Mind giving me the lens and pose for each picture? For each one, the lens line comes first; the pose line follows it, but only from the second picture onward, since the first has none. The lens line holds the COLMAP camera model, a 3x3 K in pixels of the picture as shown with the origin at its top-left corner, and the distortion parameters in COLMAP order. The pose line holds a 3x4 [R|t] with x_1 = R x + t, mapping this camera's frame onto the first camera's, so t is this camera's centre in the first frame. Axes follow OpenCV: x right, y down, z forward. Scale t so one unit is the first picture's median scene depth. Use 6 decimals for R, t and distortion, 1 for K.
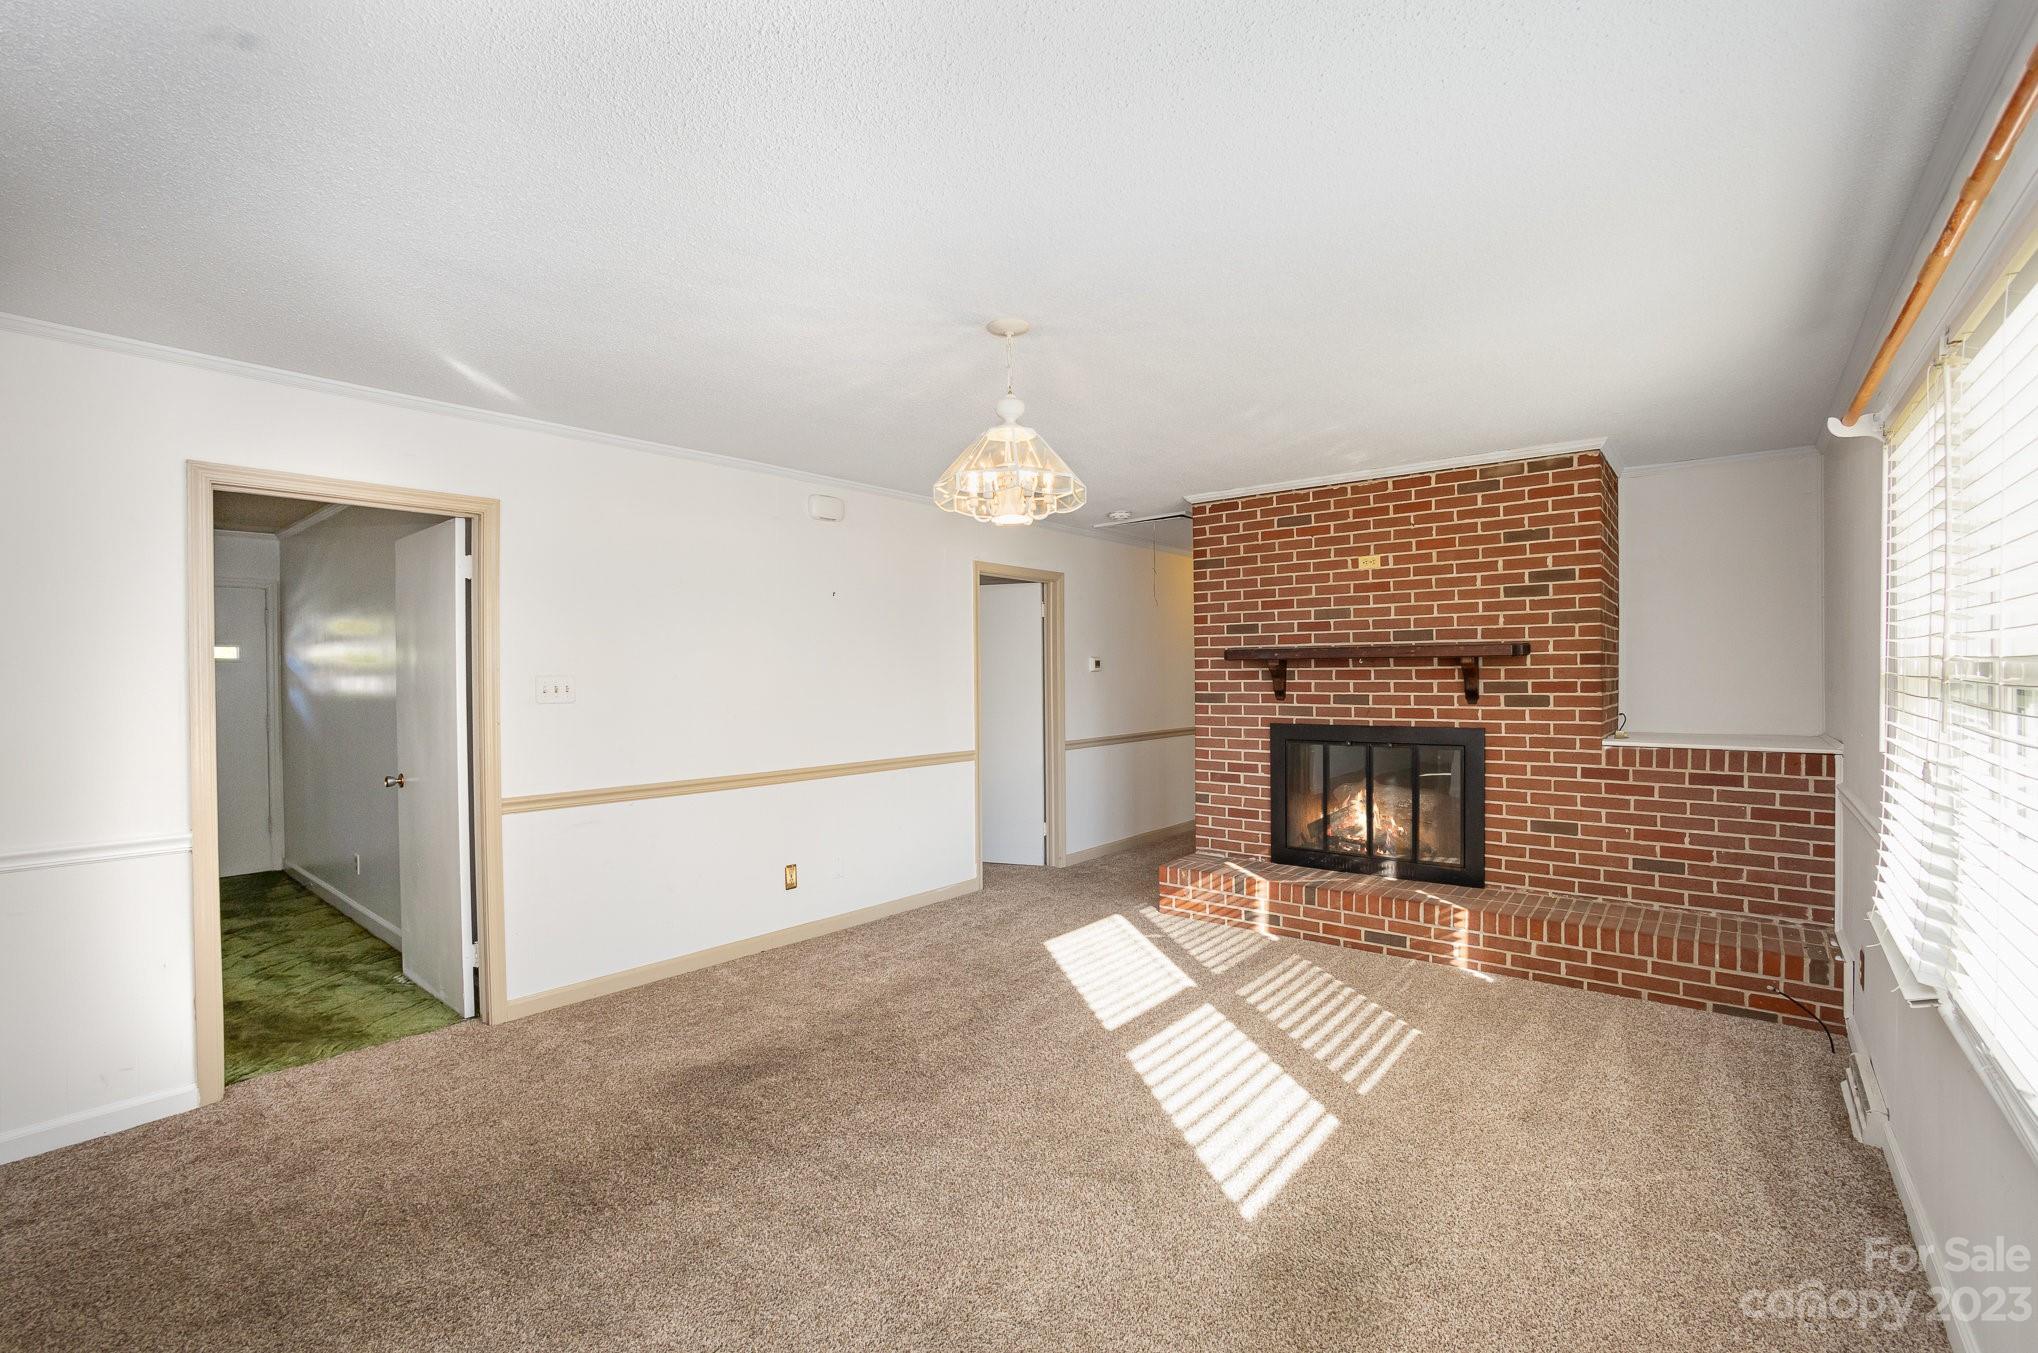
lens RADIAL K [[907.8, 0, 1026.2], [0, 907.8, 686.1], [0, 0, 1]] dist [-0.001519, 0.000266]
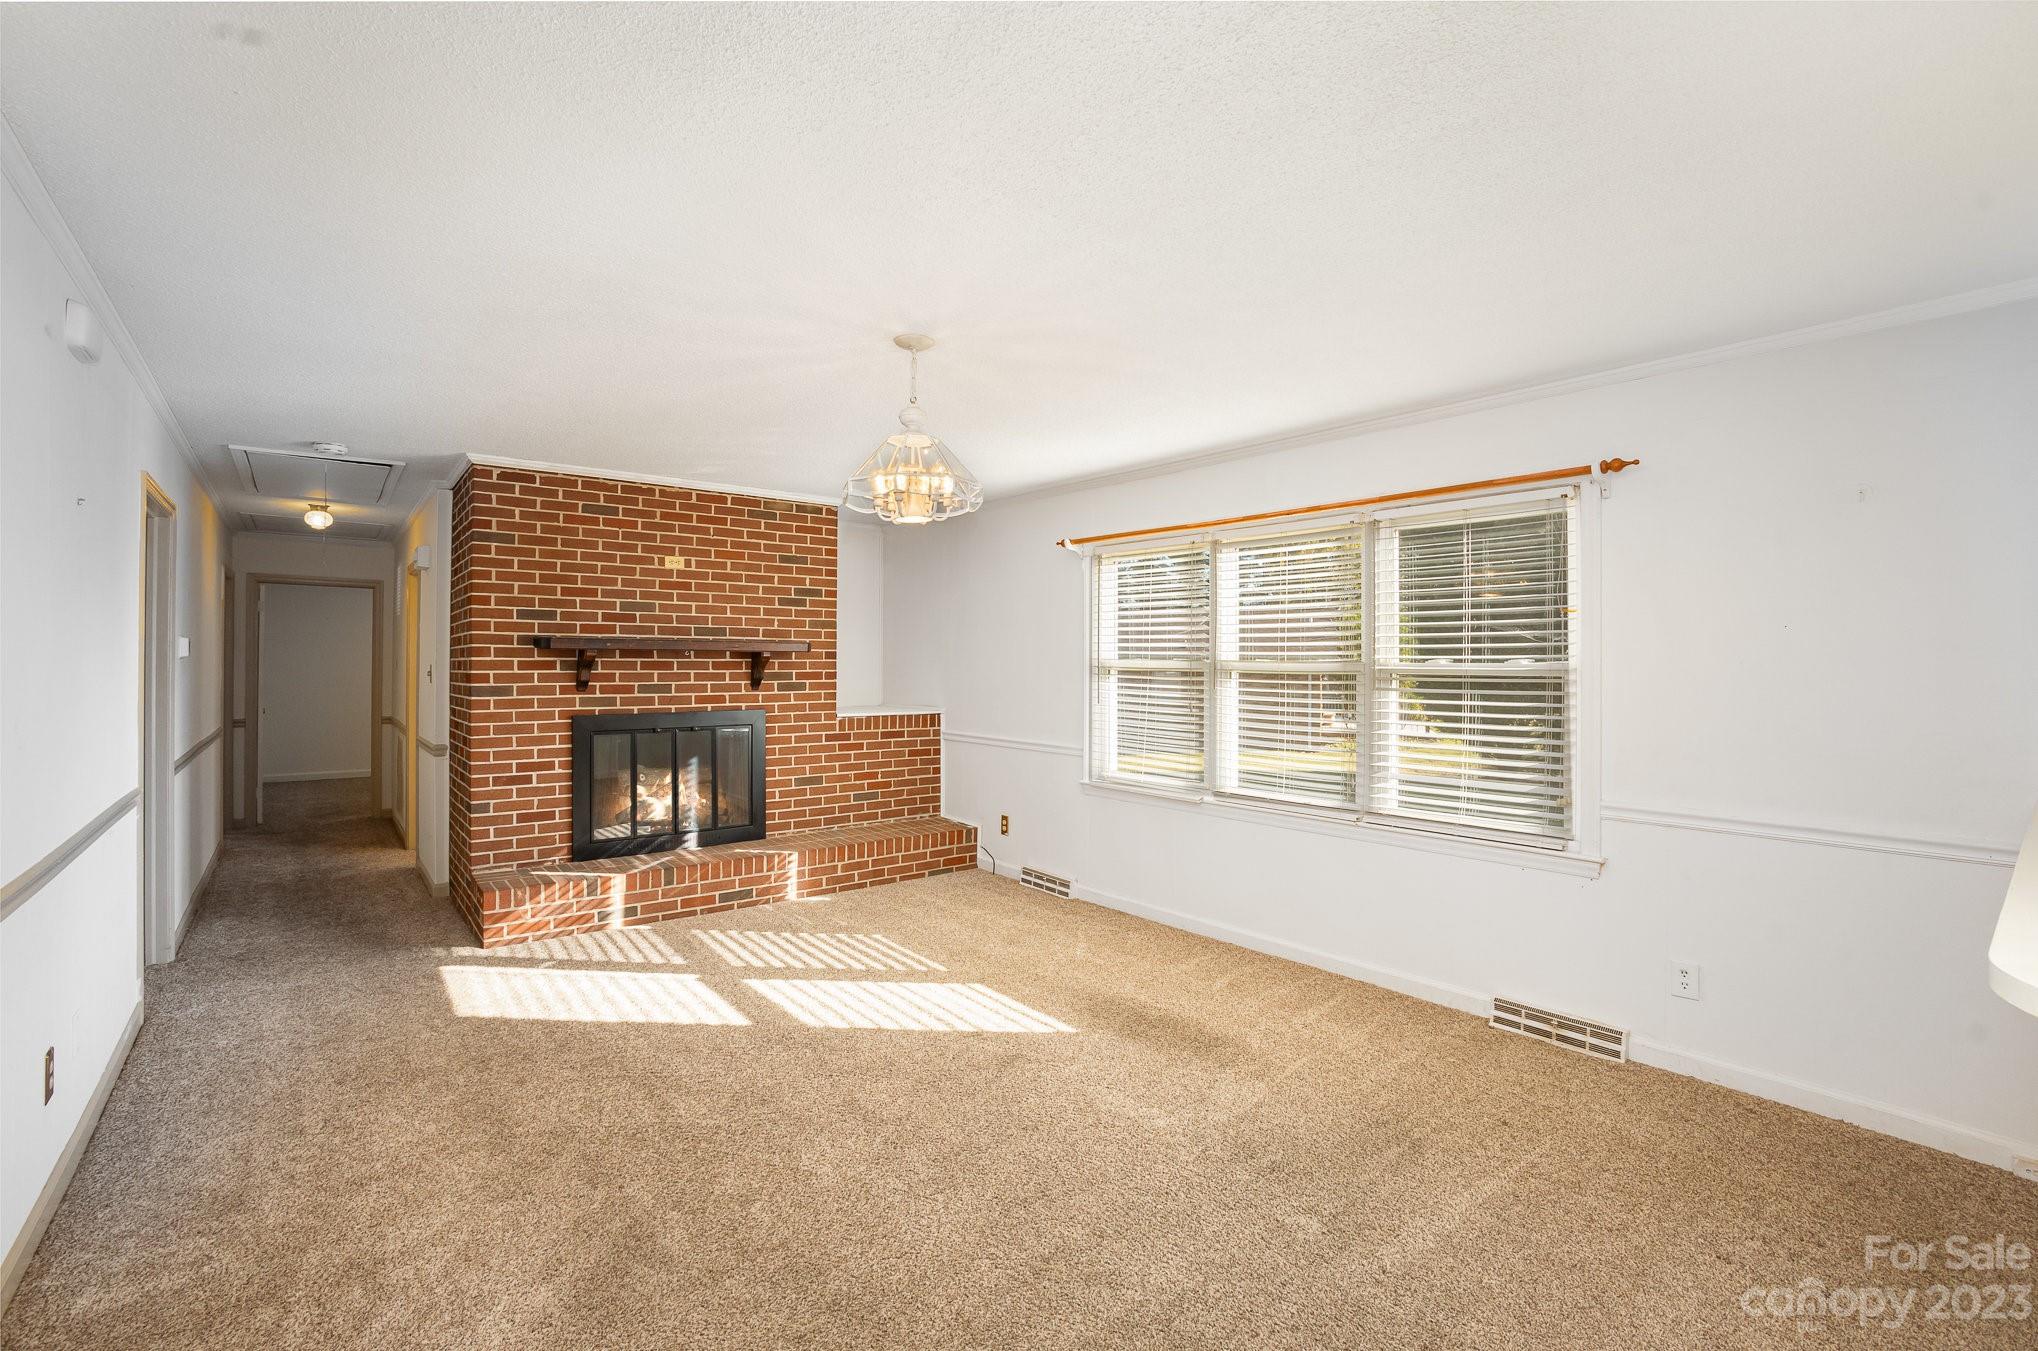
lens RADIAL K [[927.1, 0, 984.0], [0, 927.1, 661.4], [0, 0, 1]] dist [-0.001409, 0.000113]
pose [[0.255546, 0.009098, 0.966754, -0.618886], [0.005911, 0.999922, -0.010973, -0.003290], [-0.966779, 0.008519, 0.255473, 0.367092]]
